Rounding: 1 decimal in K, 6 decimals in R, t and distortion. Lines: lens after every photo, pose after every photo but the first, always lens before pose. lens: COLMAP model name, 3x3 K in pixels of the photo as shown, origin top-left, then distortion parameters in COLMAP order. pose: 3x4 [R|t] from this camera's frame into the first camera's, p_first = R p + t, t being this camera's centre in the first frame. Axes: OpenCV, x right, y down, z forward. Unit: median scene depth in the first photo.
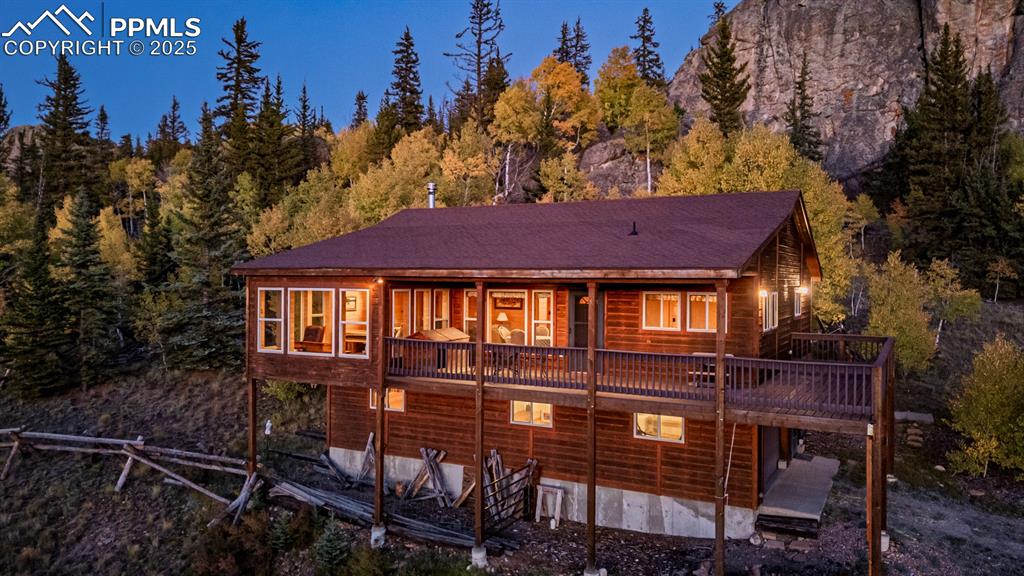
lens RADIAL K [[744.4, 0, 510.5], [0, 744.4, 289.0], [0, 0, 1]] dist [0.023345, -0.006078]
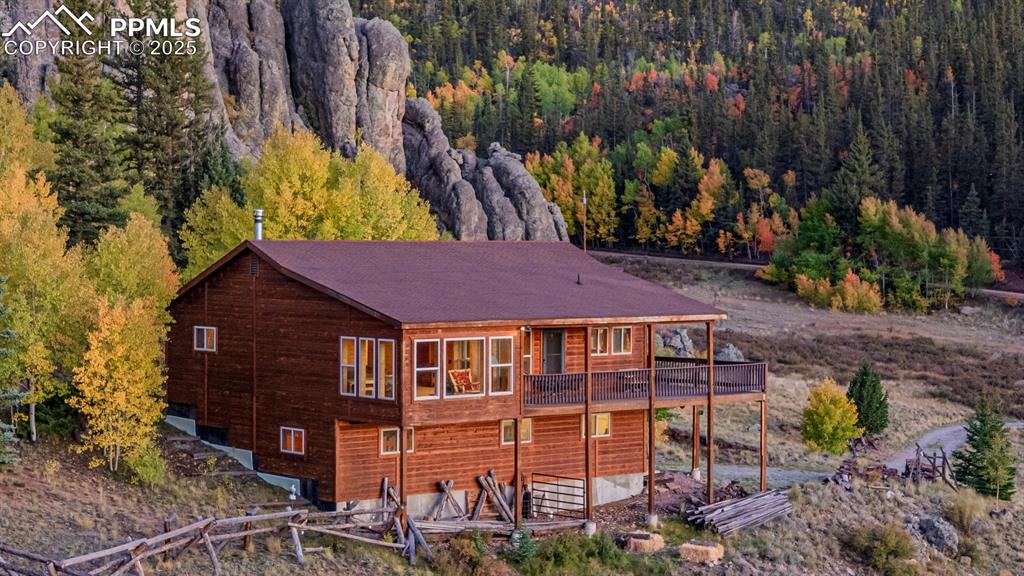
lens RADIAL K [[1975.0, 0, 512.6], [0, 1975.0, 286.5], [0, 0, 1]] dist [-0.021676, 0.000000]
pose [[0.363039, -0.027178, 0.931377, -2.035257], [0.007935, 0.999628, 0.026076, -0.104880], [-0.931740, -0.002076, 0.363120, -0.099040]]
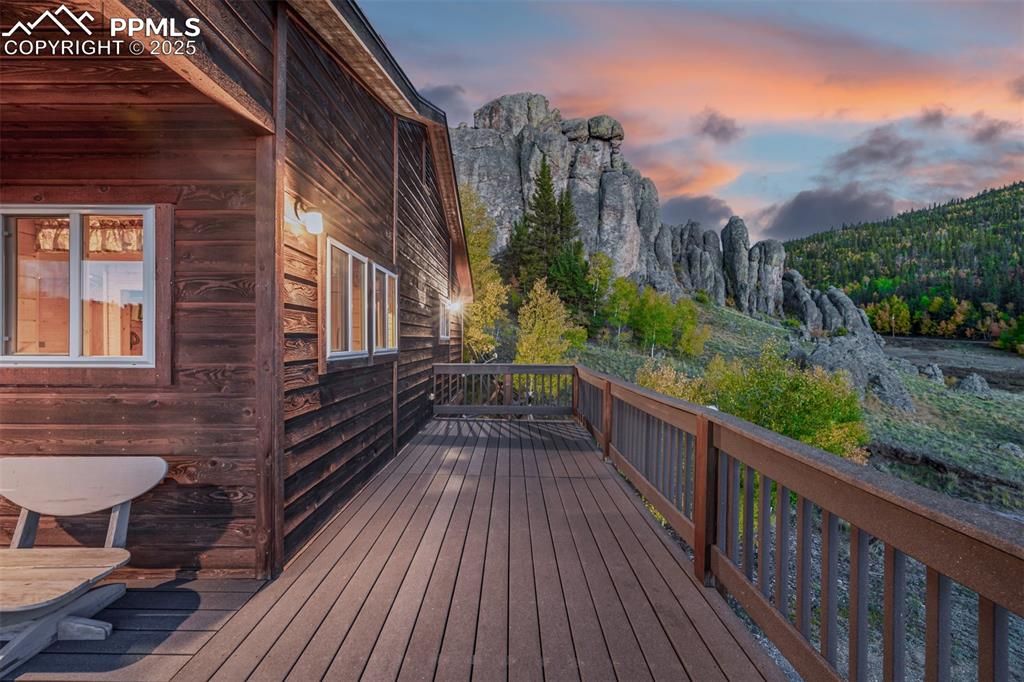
lens RADIAL K [[434.4, 0, 507.3], [0, 434.4, 338.4], [0, 0, 1]] dist [0.004294, -0.001101]
pose [[0.882221, -0.000974, 0.470835, 0.200098], [0.005903, 0.999942, -0.008992, 0.031815], [-0.470799, 0.010712, 0.882175, 0.502273]]
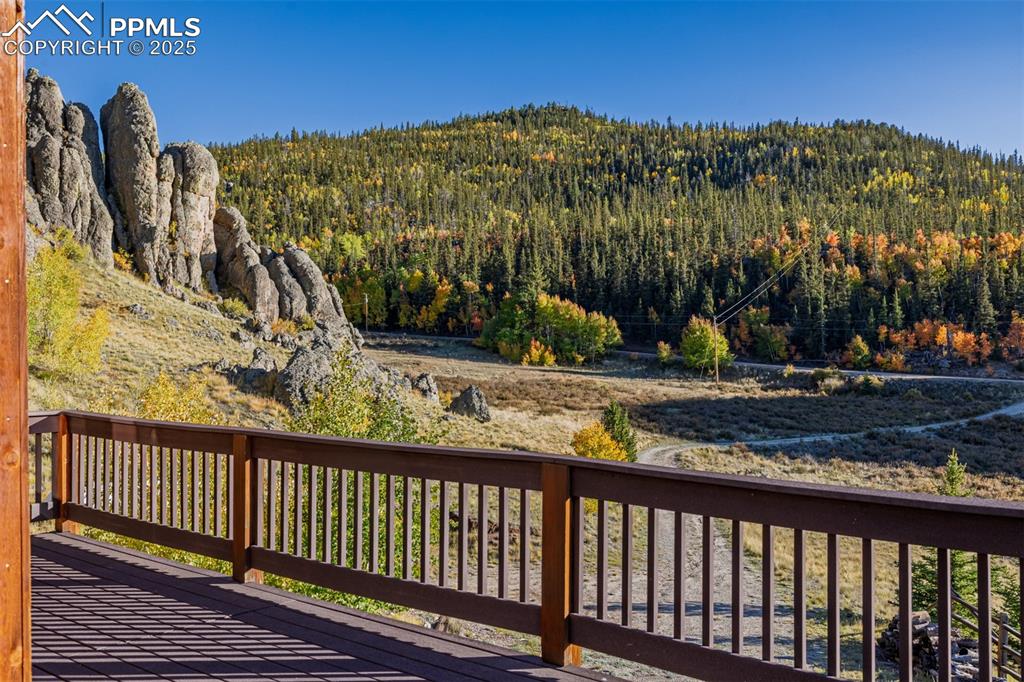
lens RADIAL K [[944.7, 0, 512.7], [0, 944.7, 339.8], [0, 0, 1]] dist [0.013544, 0.000000]
pose [[0.192911, -0.009204, 0.981173, 0.114520], [0.014154, 0.999878, 0.006596, 0.024504], [-0.981114, 0.012615, 0.193018, 0.539894]]
